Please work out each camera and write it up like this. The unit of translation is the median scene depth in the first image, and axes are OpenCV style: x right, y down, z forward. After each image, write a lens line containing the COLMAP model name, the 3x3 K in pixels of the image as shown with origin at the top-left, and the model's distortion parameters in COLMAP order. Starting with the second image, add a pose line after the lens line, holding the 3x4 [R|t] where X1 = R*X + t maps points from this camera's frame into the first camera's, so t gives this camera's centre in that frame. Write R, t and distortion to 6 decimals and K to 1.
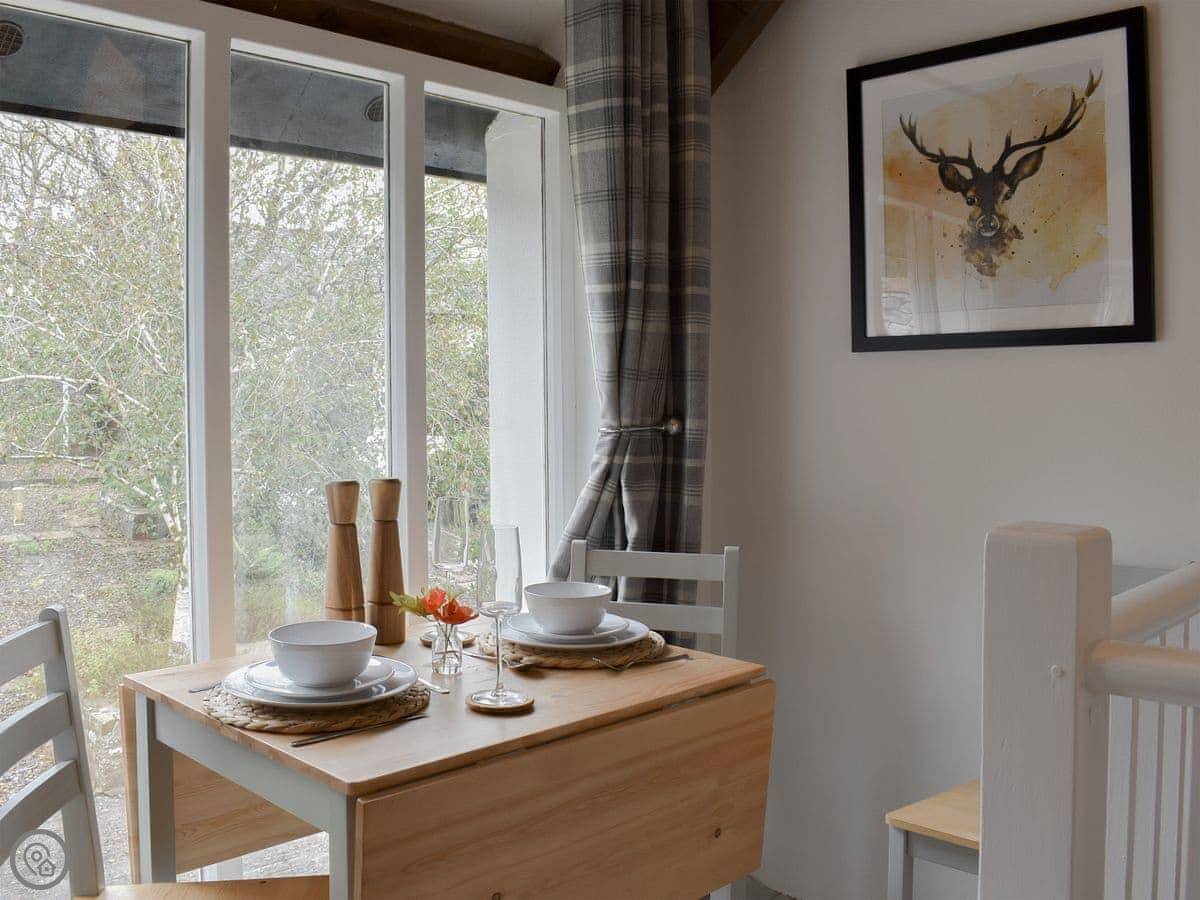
lens RADIAL K [[1130.7, 0, 548.7], [0, 1130.7, 428.4], [0, 0, 1]] dist [-0.101704, 0.000000]
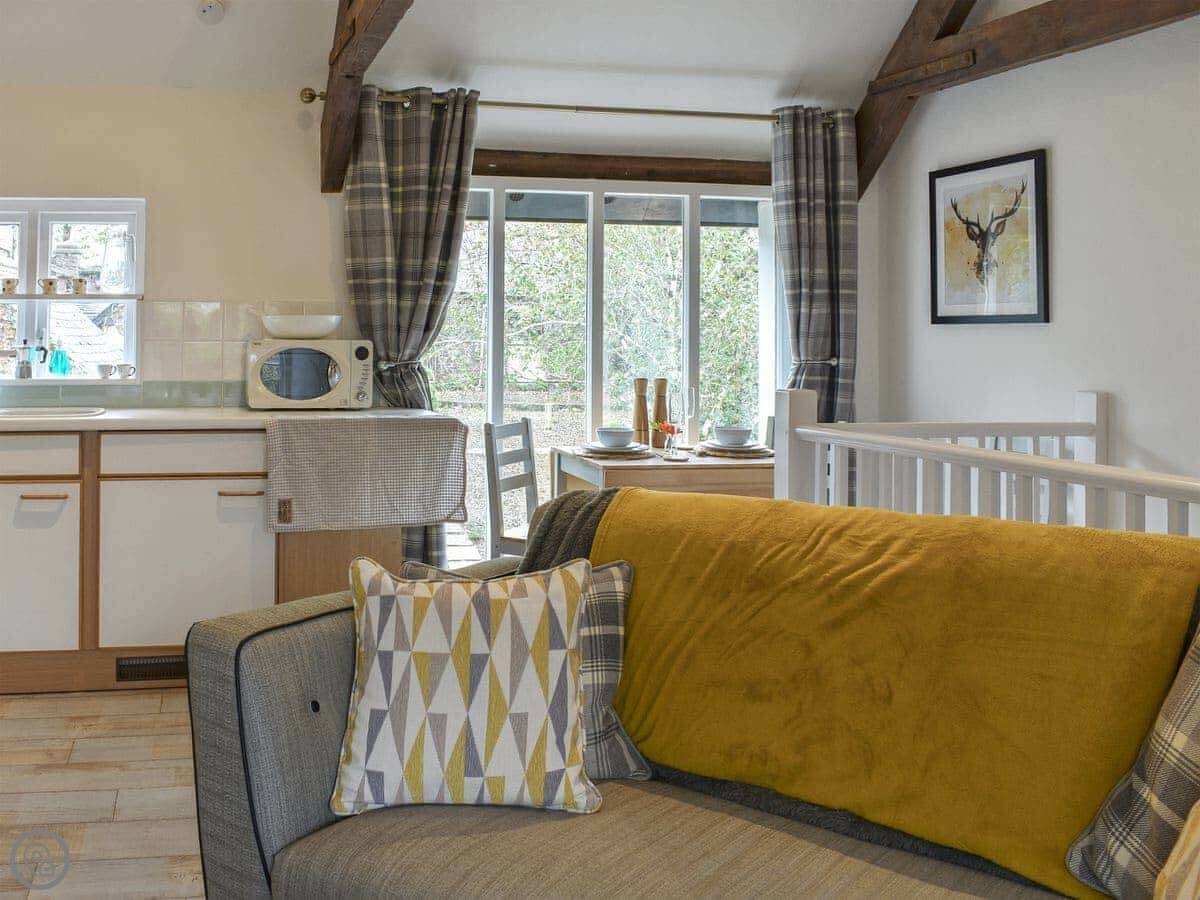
lens RADIAL K [[1130.7, 0, 601.0], [0, 1130.7, 444.1], [0, 0, 1]] dist [-0.101704, 0.000000]
pose [[0.913864, 0.052855, -0.402565, 0.573130], [-0.026928, 0.997198, 0.069799, 0.016210], [0.405126, -0.052946, 0.912727, -1.004667]]
